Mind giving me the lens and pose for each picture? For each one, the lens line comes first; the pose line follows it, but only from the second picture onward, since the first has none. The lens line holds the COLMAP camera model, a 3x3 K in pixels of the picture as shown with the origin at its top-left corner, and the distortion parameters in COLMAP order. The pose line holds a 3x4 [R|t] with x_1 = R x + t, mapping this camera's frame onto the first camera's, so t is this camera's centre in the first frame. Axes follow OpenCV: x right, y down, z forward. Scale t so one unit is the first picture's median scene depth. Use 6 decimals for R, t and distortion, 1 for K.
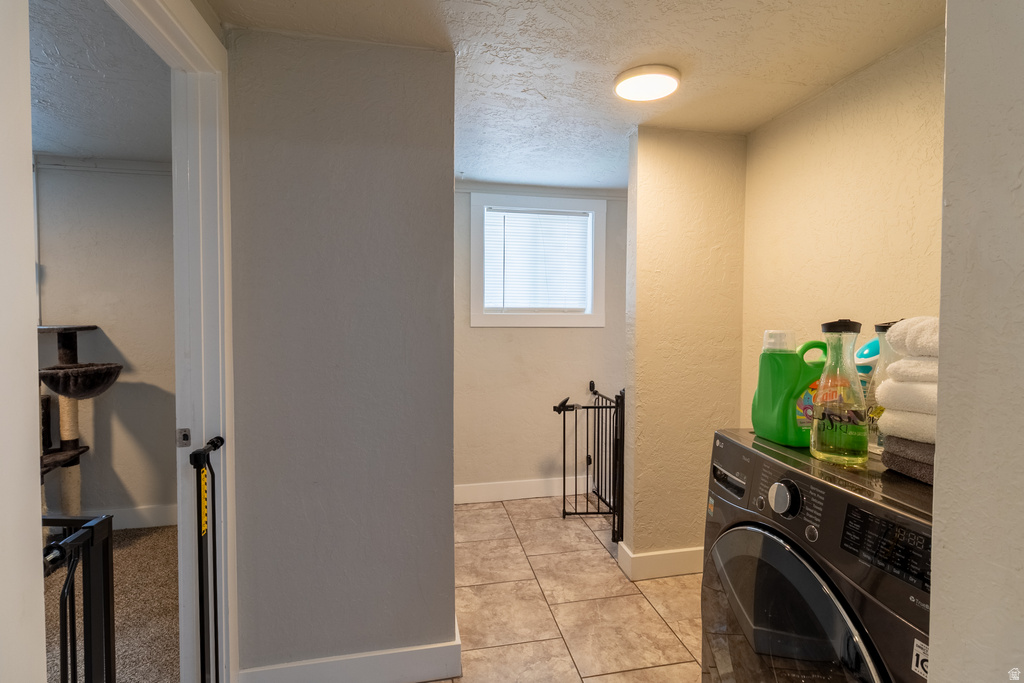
lens RADIAL K [[492.8, 0, 519.5], [0, 492.8, 326.5], [0, 0, 1]] dist [0.001515, -0.000155]
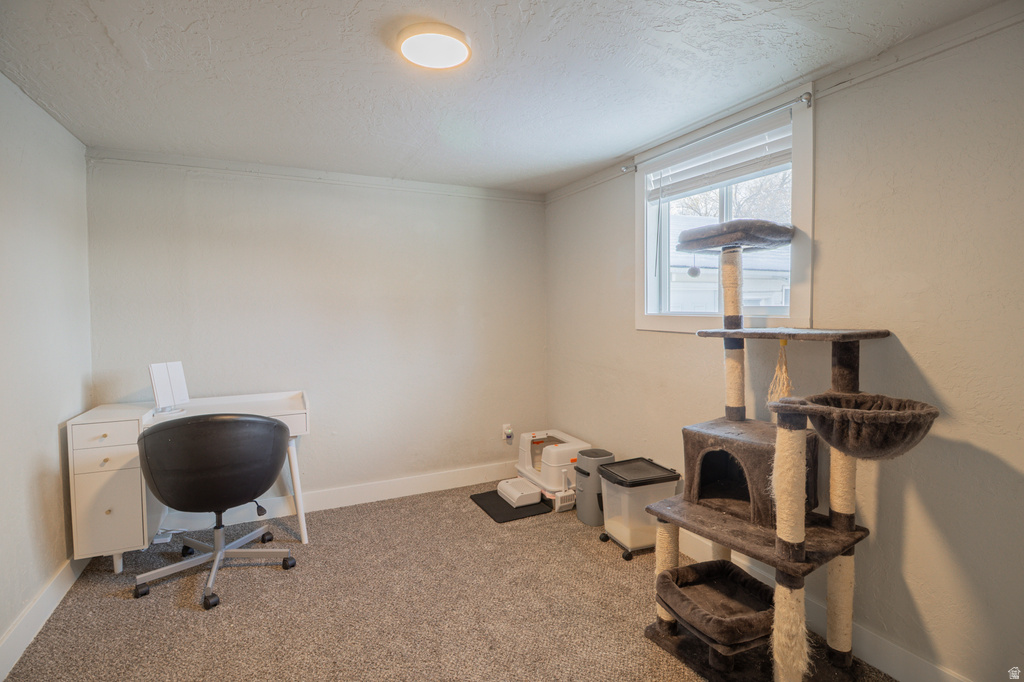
lens RADIAL K [[492.8, 0, 519.5], [0, 492.8, 326.0], [0, 0, 1]] dist [0.001515, -0.000155]
pose [[0.256735, 0.033005, -0.965918, -0.422844], [-0.025728, 0.999296, 0.027307, -0.013221], [0.966139, 0.017840, 0.257403, 0.442085]]
